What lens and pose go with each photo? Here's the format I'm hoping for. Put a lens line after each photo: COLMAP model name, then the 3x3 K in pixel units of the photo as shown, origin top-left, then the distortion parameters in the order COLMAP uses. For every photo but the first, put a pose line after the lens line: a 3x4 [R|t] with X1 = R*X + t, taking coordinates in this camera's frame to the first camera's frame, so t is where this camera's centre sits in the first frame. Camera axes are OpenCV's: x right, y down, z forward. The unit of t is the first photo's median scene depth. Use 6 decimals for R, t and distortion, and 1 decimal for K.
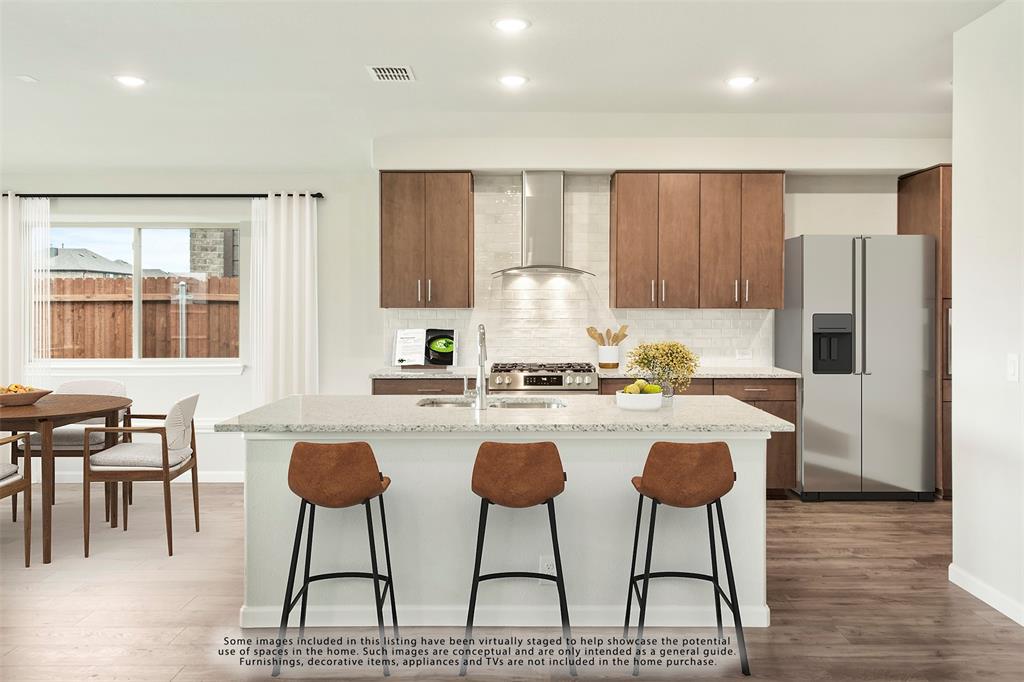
lens RADIAL K [[826.8, 0, 528.1], [0, 826.8, 315.0], [0, 0, 1]] dist [0.029630, -0.019969]
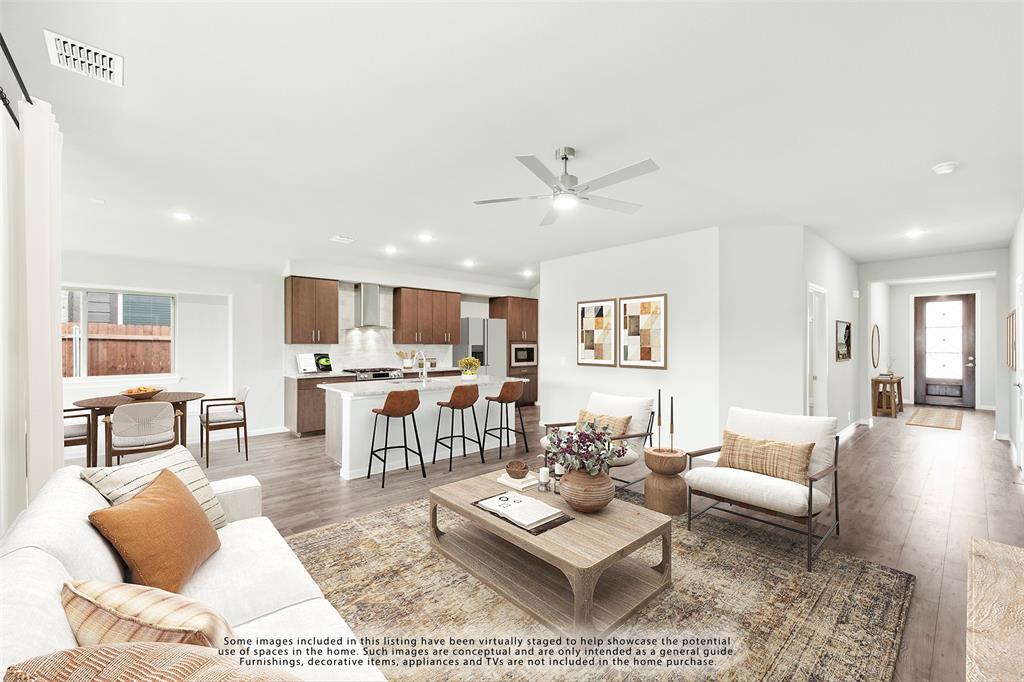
lens RADIAL K [[410.5, 0, 514.2], [0, 410.5, 347.0], [0, 0, 1]] dist [0.001786, -0.000951]
pose [[0.754536, -0.003318, 0.656250, -0.419962], [0.003261, 0.999994, 0.001306, -0.001020], [-0.656251, 0.001155, 0.754542, -0.098966]]
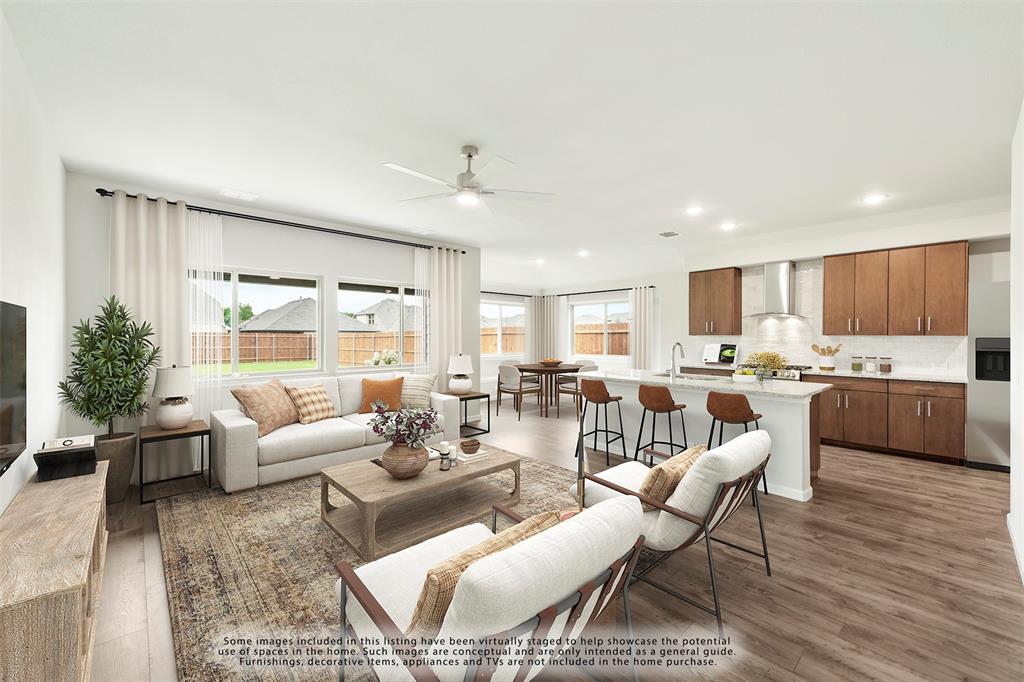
lens RADIAL K [[410.5, 0, 509.6], [0, 410.5, 335.0], [0, 0, 1]] dist [0.001786, -0.000951]
pose [[0.663691, 0.000254, -0.748006, 0.314971], [-0.010110, 0.999912, -0.008630, 0.005461], [0.747938, 0.013290, 0.663635, -0.075207]]
